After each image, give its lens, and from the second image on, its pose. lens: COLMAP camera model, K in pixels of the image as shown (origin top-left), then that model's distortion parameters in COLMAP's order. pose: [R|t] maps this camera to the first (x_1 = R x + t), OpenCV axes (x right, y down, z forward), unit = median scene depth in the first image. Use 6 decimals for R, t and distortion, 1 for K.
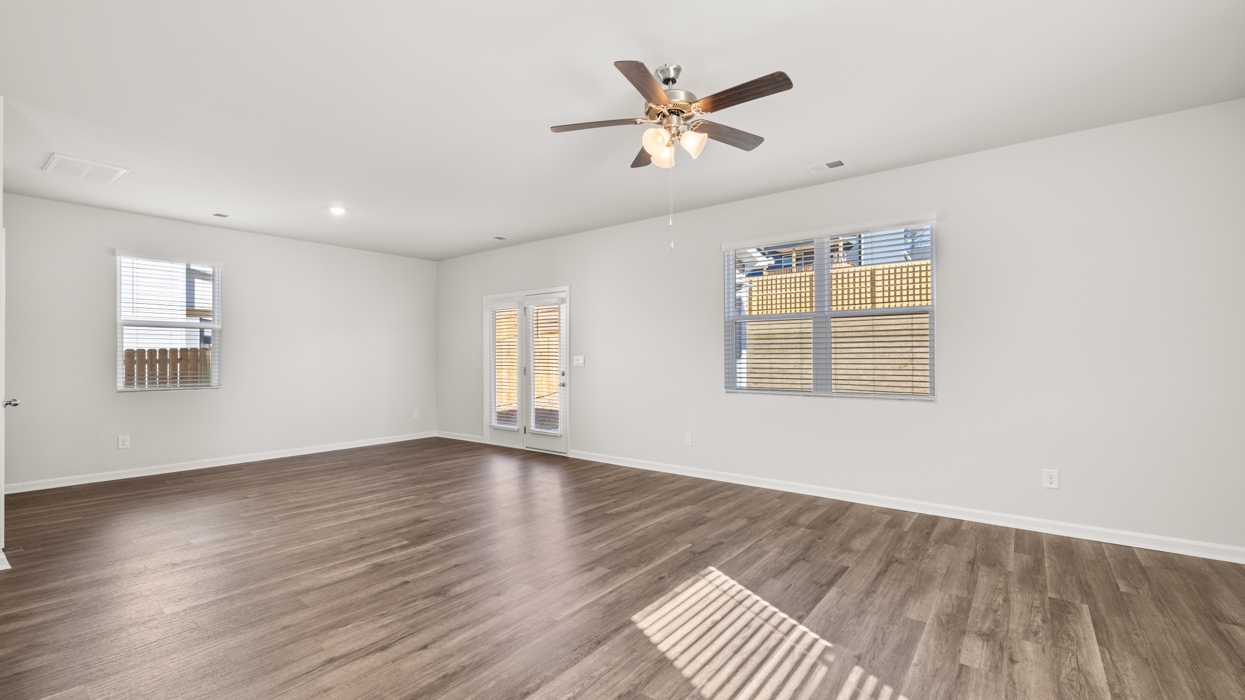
lens RADIAL K [[519.9, 0, 619.2], [0, 519.9, 352.6], [0, 0, 1]] dist [-0.001185, -0.000630]
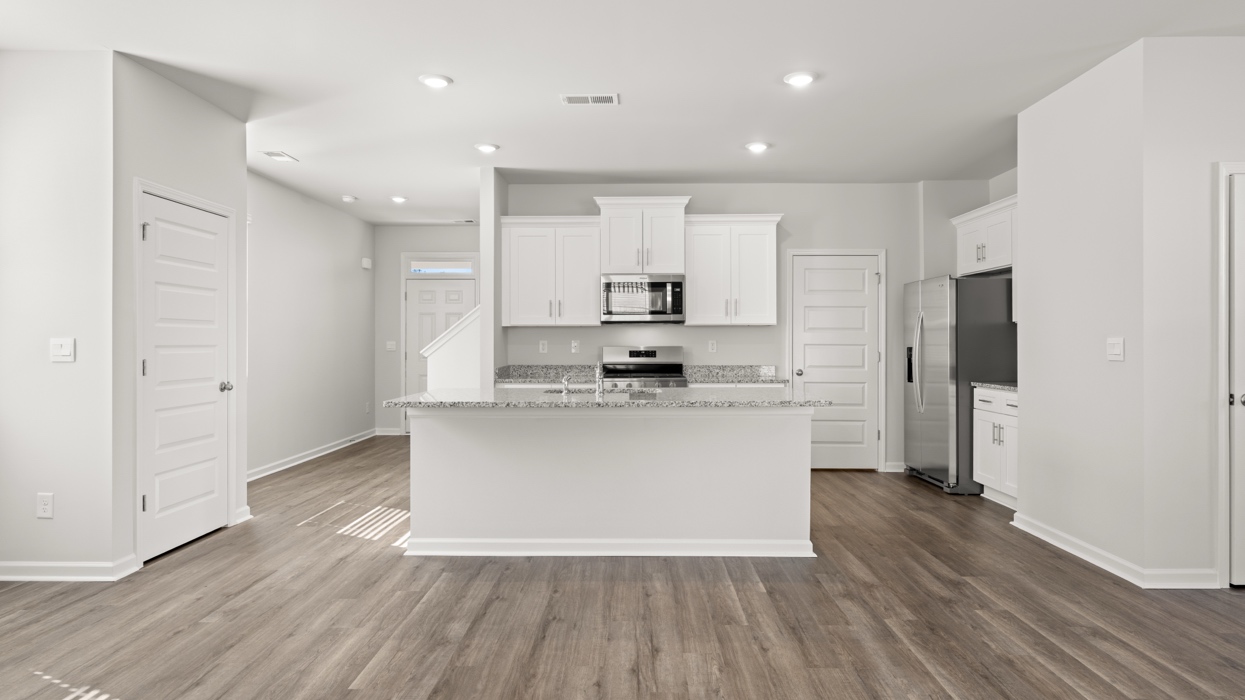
lens RADIAL K [[691.4, 0, 622.5], [0, 691.4, 350.0], [0, 0, 1]] dist [-0.000983, -0.000098]
pose [[-0.798458, 0.009557, -0.601975, 0.140128], [0.007666, 0.999954, 0.005706, 0.007449], [0.602002, -0.000059, -0.798495, 1.005231]]
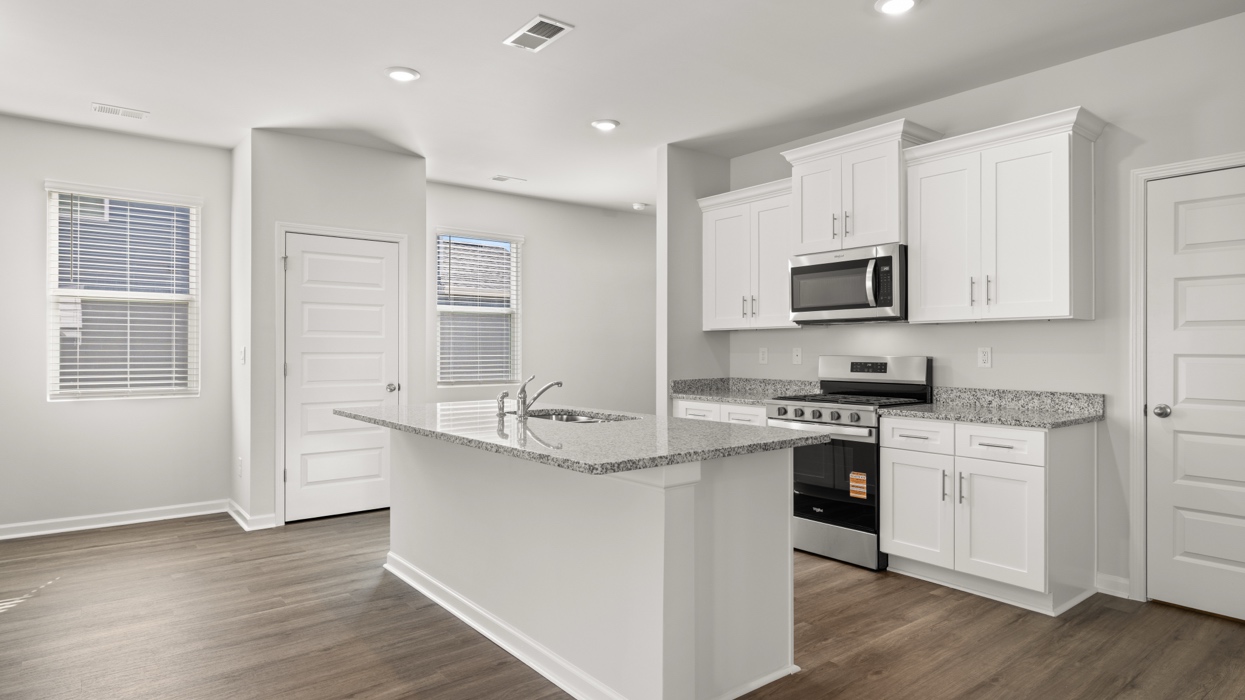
lens RADIAL K [[691.4, 0, 622.5], [0, 691.4, 350.0], [0, 0, 1]] dist [-0.000983, -0.000098]
pose [[-0.972824, 0.001972, 0.231536, -0.725535], [0.000018, 0.999964, -0.008443, 0.007905], [-0.231545, -0.008210, -0.972790, 0.900070]]
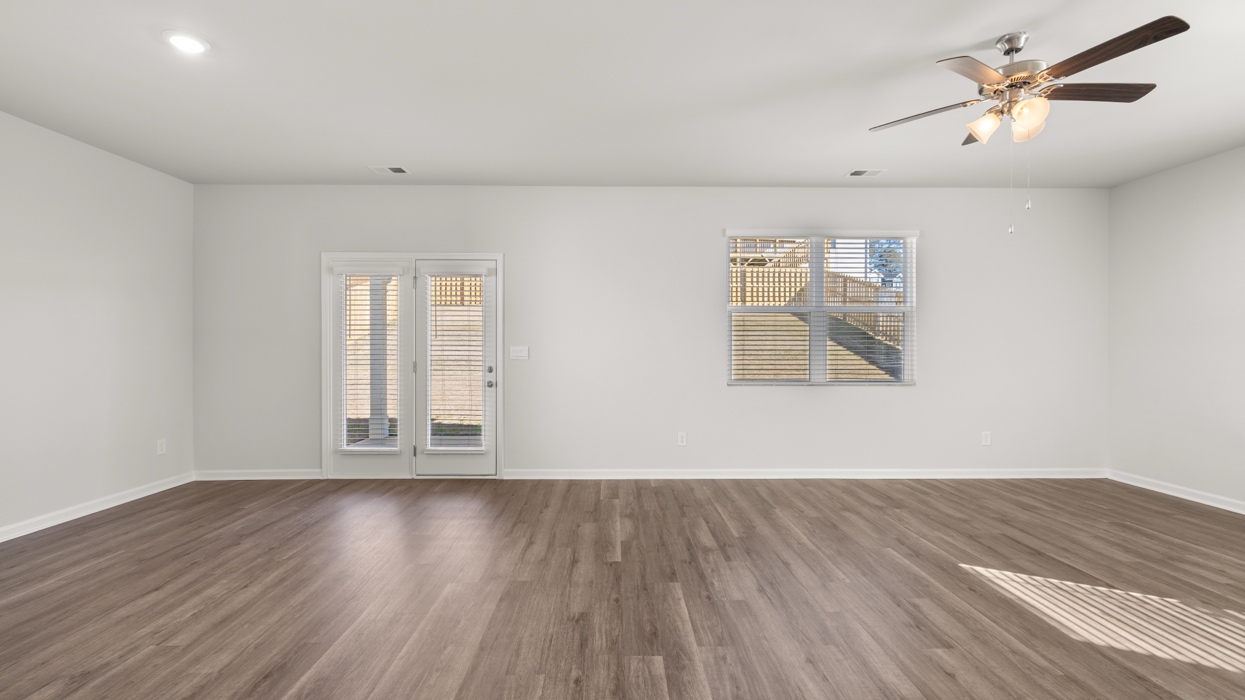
lens RADIAL K [[519.9, 0, 619.2], [0, 519.9, 352.6], [0, 0, 1]] dist [-0.001185, -0.000630]
pose [[0.779385, -0.002224, 0.626542, -0.678232], [-0.010313, 0.999813, 0.016377, 0.002782], [-0.626461, -0.019226, 0.779216, 0.470003]]
